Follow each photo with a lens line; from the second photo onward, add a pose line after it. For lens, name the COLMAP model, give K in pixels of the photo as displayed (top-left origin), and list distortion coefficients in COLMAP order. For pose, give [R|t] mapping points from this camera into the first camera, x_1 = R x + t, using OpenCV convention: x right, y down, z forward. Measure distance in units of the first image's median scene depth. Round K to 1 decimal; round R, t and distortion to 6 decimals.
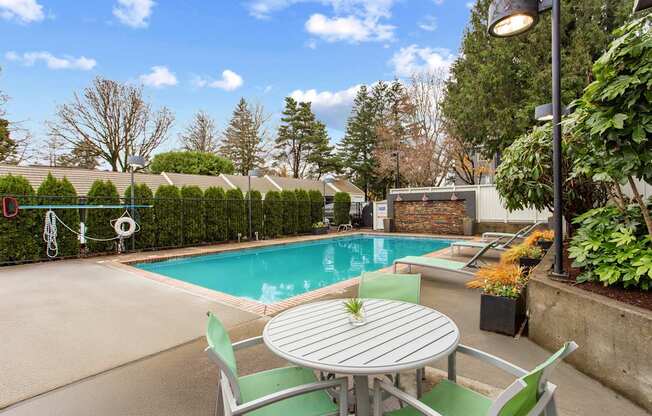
lens RADIAL K [[325.8, 0, 322.0], [0, 325.8, 211.7], [0, 0, 1]] dist [-0.034409, 0.001361]
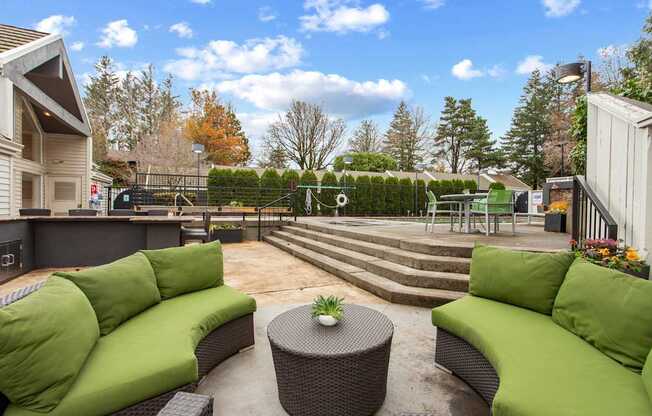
lens RADIAL K [[325.8, 0, 322.0], [0, 325.8, 211.7], [0, 0, 1]] dist [-0.034409, 0.001361]
pose [[0.892749, 0.022595, -0.449988, 0.010723], [-0.022018, 0.999736, 0.006518, 0.019925], [0.450017, 0.004088, 0.893011, -0.109973]]
